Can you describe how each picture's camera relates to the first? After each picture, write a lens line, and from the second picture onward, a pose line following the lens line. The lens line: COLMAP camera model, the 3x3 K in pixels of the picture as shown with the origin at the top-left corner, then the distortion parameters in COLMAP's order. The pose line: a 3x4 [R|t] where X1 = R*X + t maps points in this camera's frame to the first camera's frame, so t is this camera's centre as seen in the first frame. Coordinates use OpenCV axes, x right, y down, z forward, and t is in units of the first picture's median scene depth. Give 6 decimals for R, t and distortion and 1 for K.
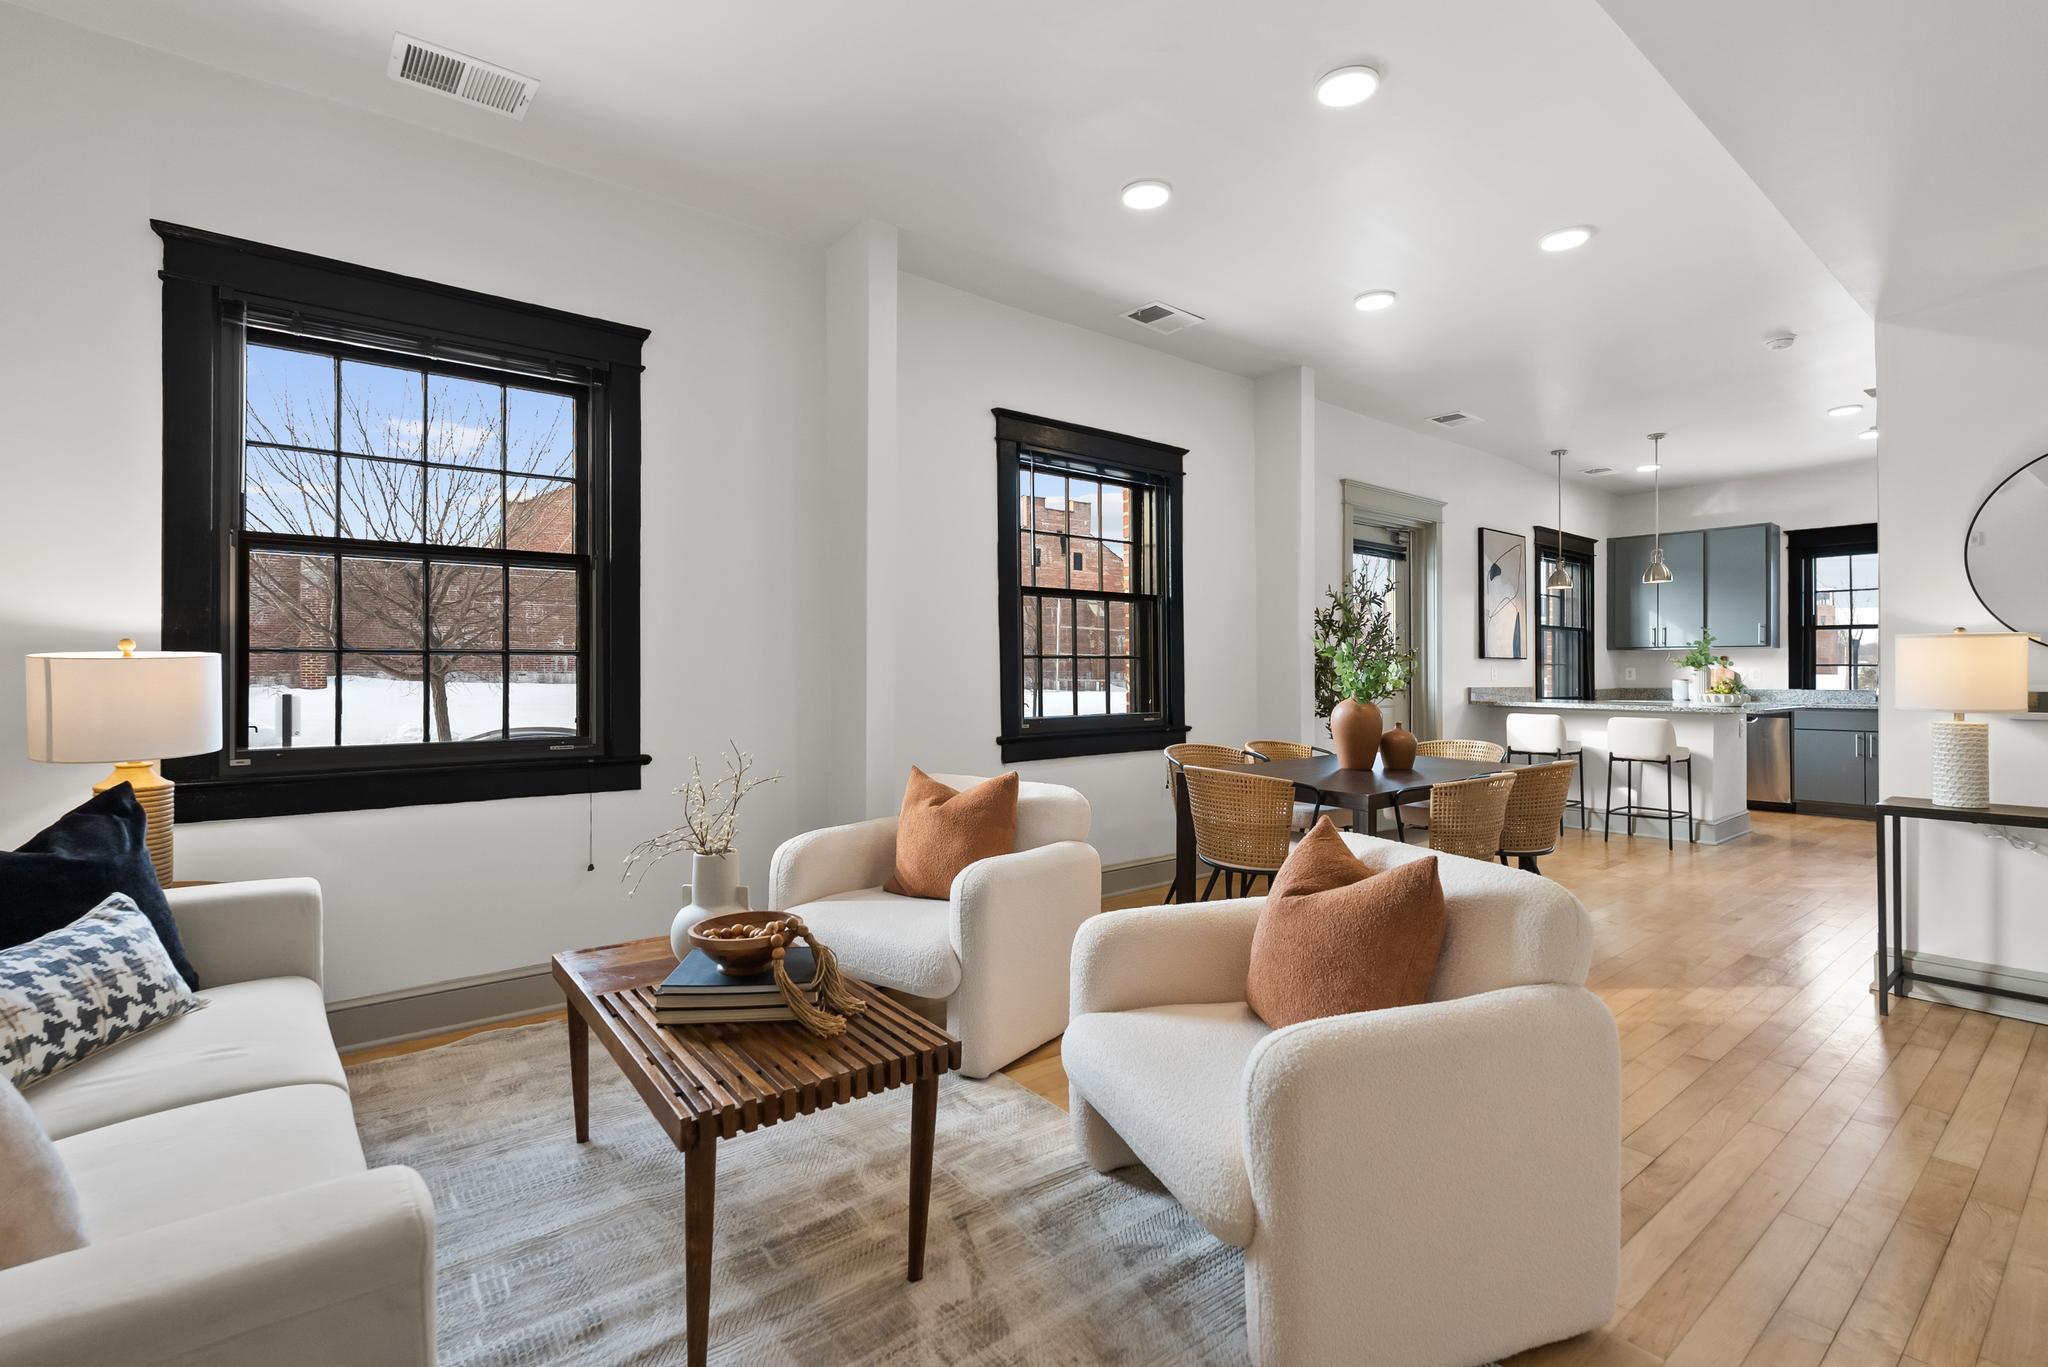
lens RADIAL K [[921.5, 0, 1042.1], [0, 921.5, 662.8], [0, 0, 1]] dist [-0.003905, 0.000174]
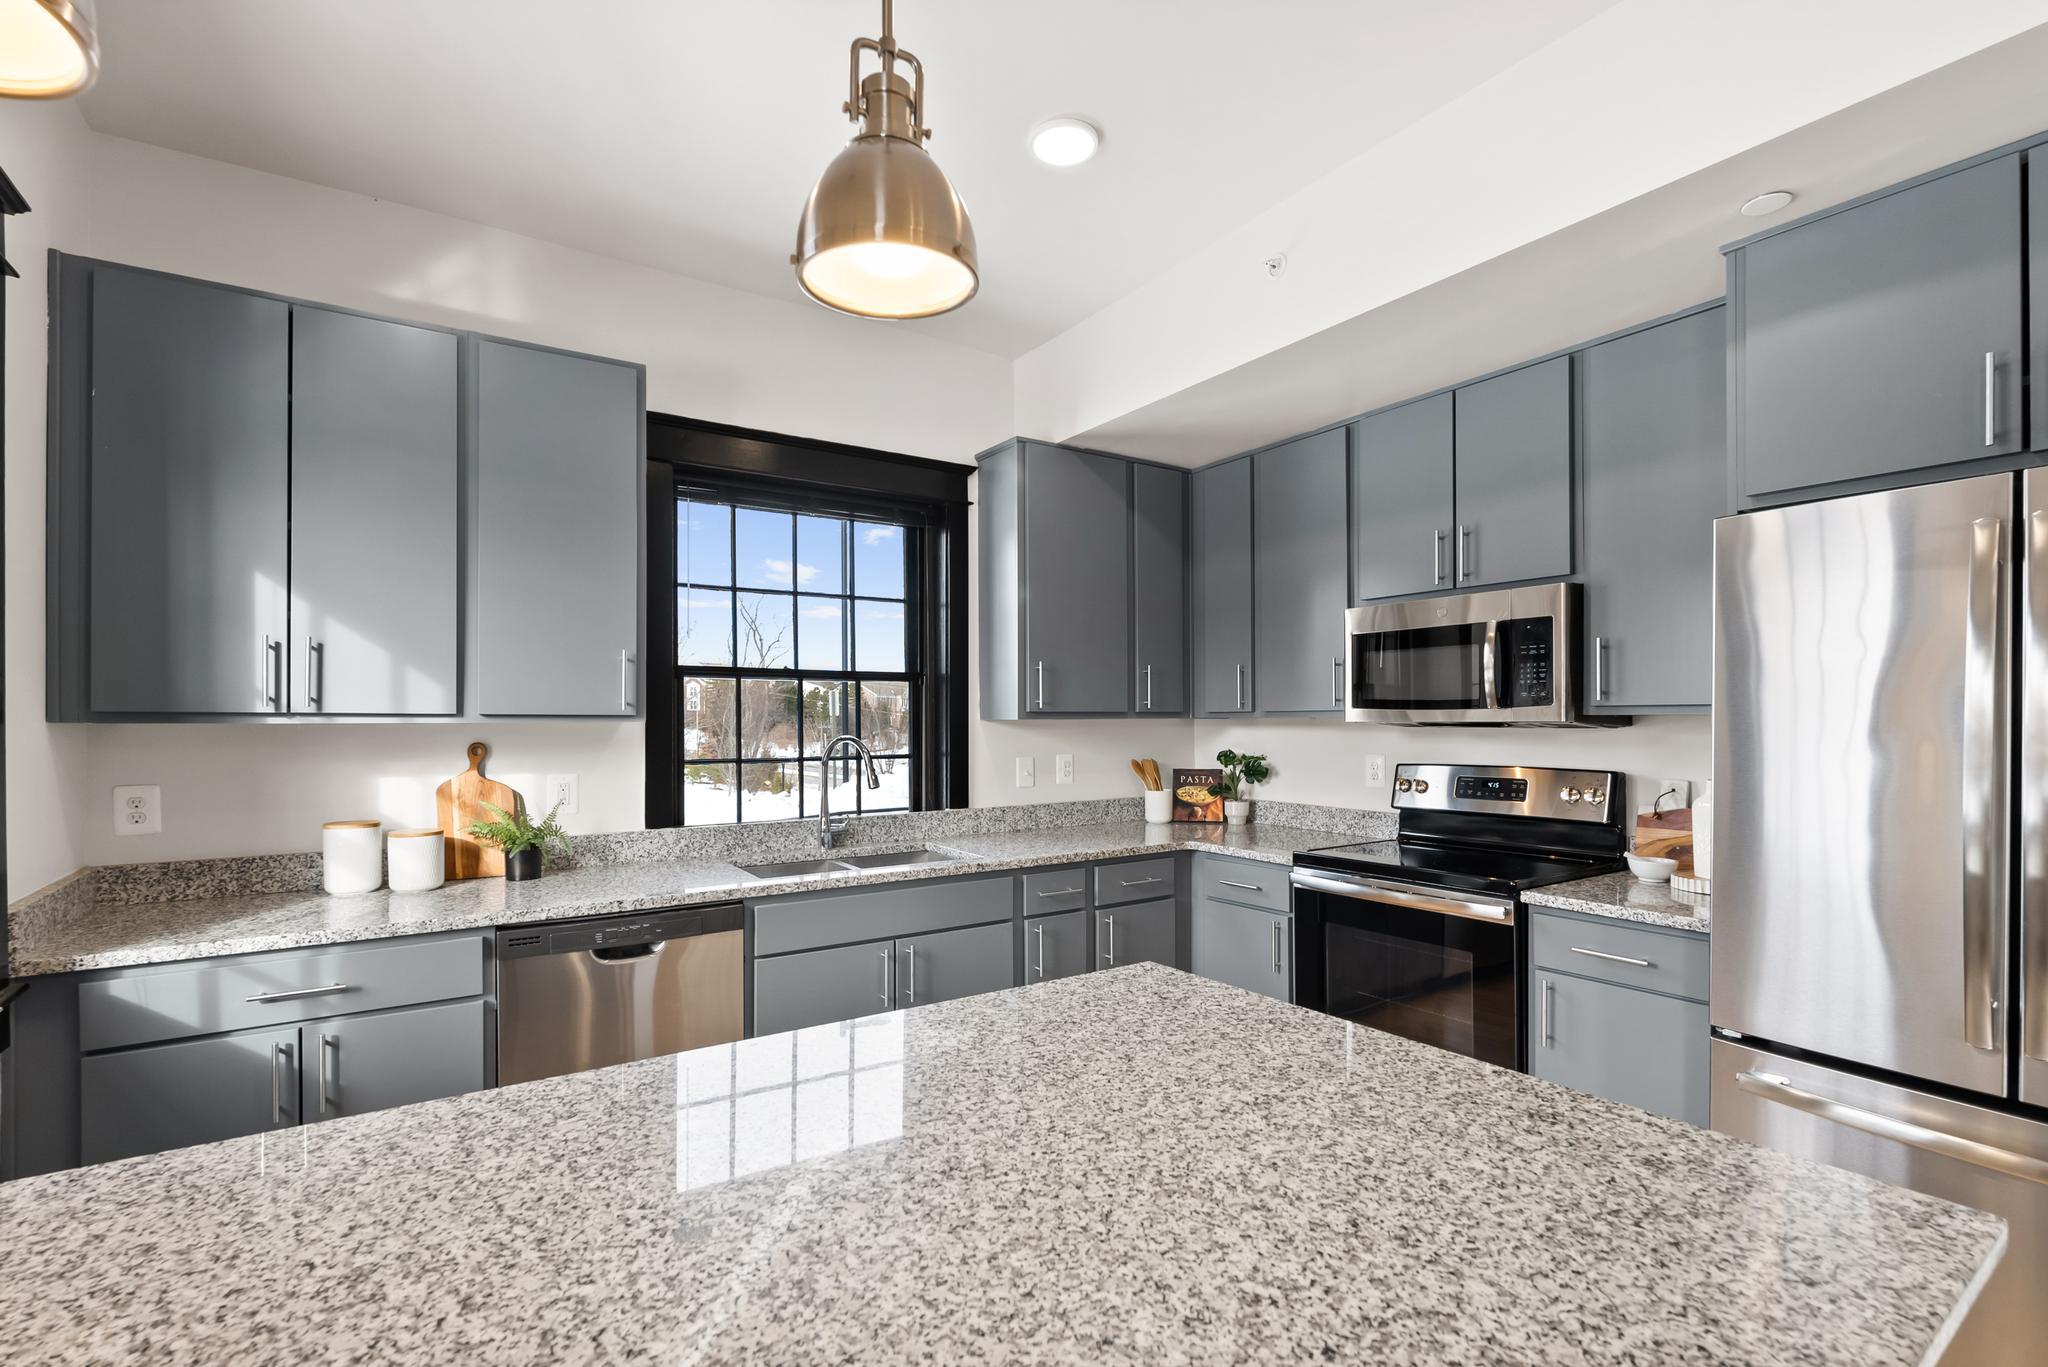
lens RADIAL K [[921.5, 0, 1008.4], [0, 921.5, 716.1], [0, 0, 1]] dist [-0.003905, 0.000174]
pose [[0.098459, 0.002652, 0.995138, 0.586974], [-0.005644, 0.999982, -0.002106, -0.023744], [-0.995125, -0.005409, 0.098472, 1.062657]]
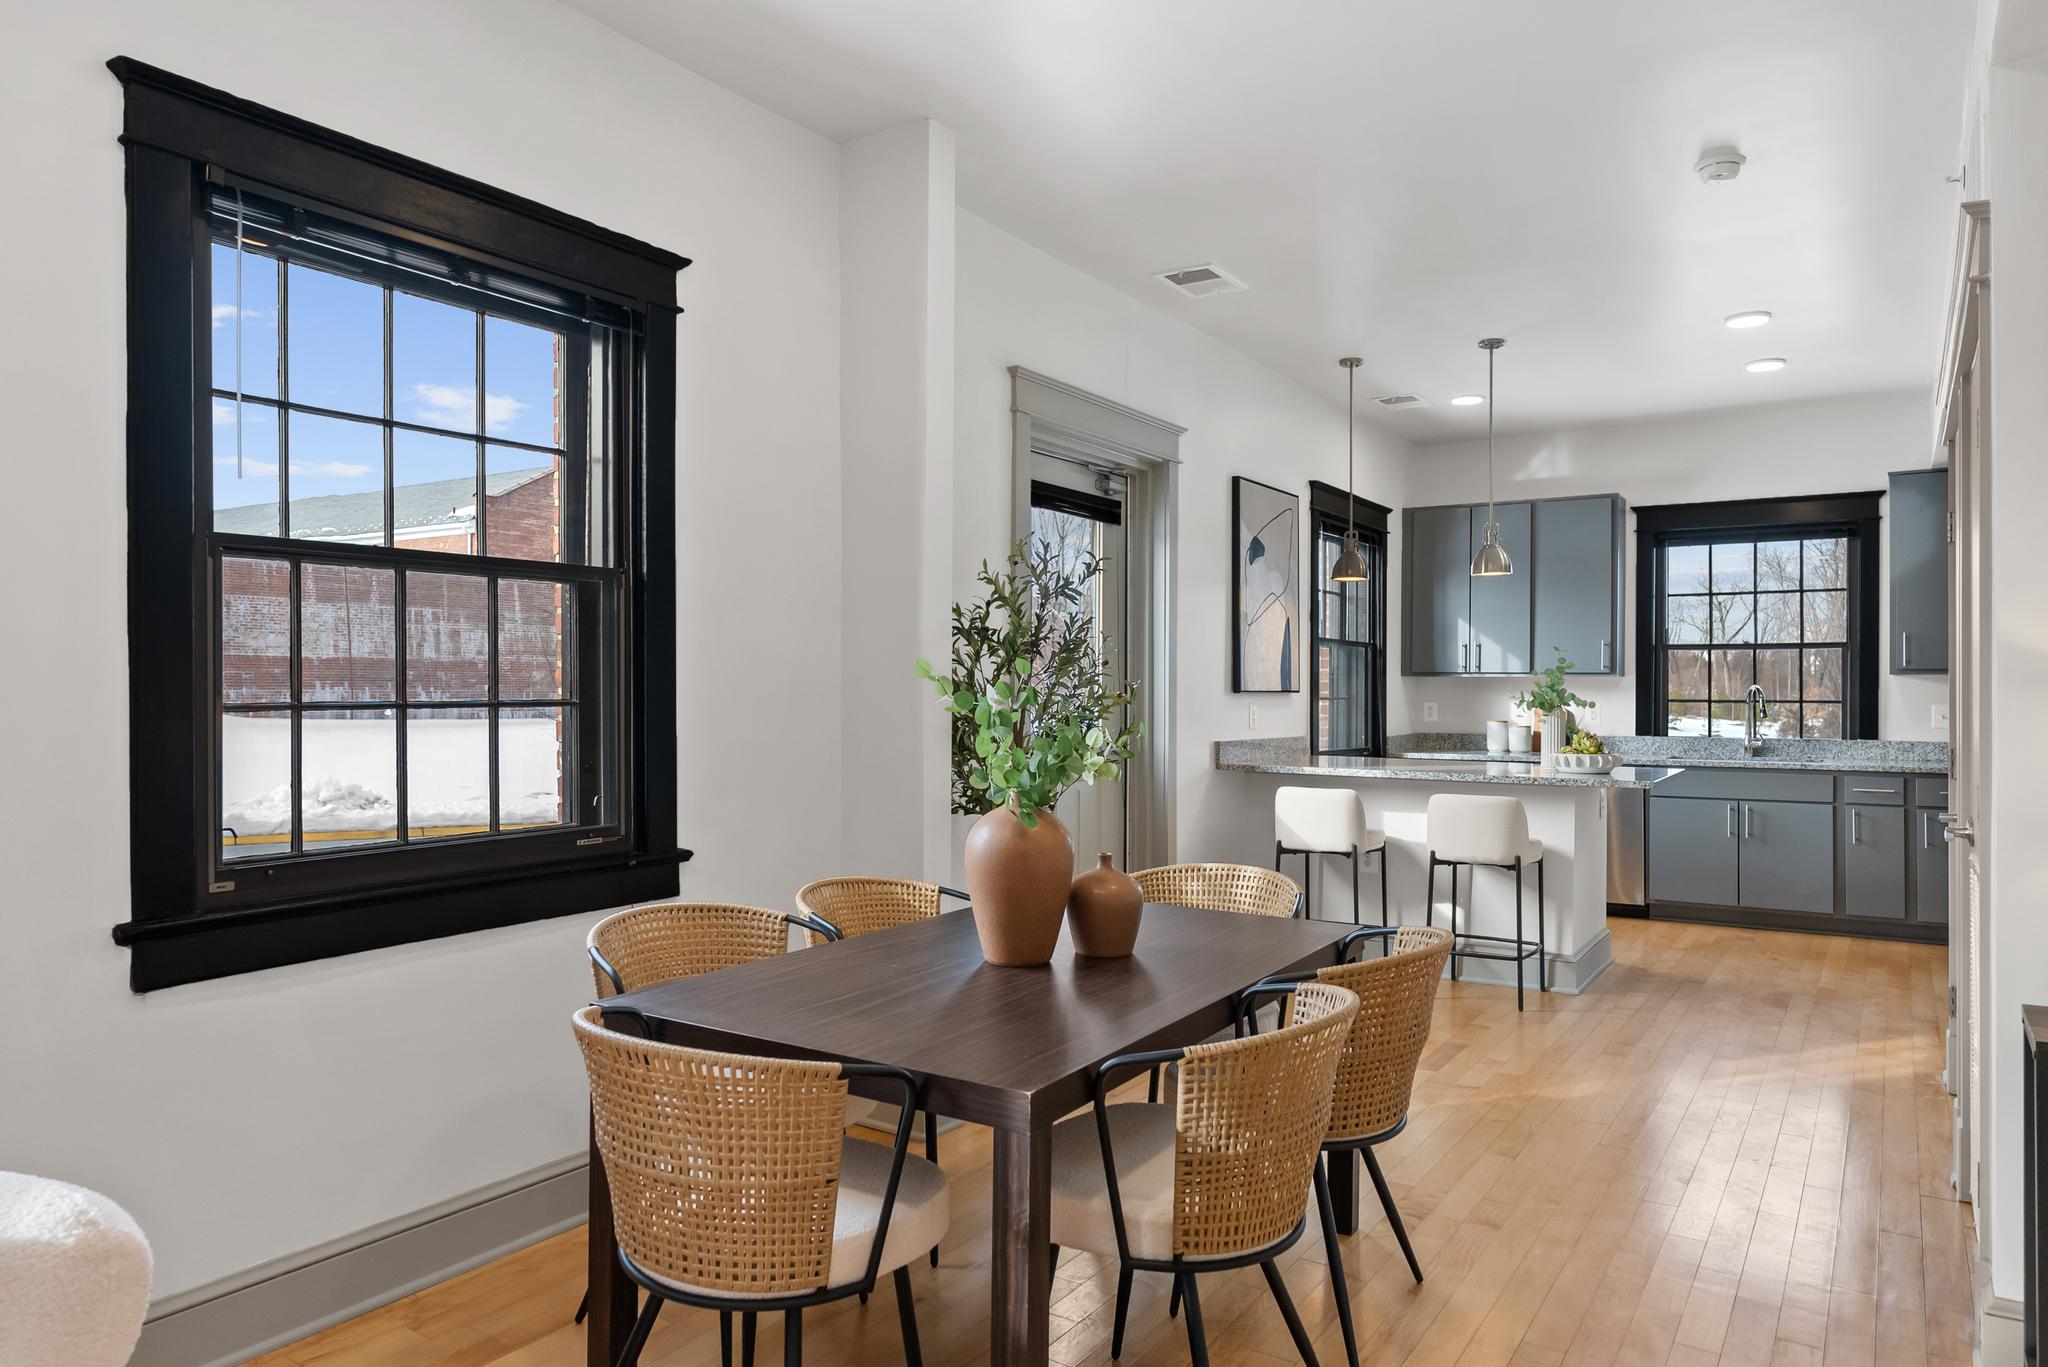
lens RADIAL K [[1320.9, 0, 1026.8], [0, 1320.9, 683.7], [0, 0, 1]] dist [-0.000987, 0.002164]
pose [[0.952938, 0.004164, 0.303136, 0.097707], [-0.005795, 0.999973, 0.004483, -0.016182], [-0.303109, -0.006029, 0.952937, 0.251793]]
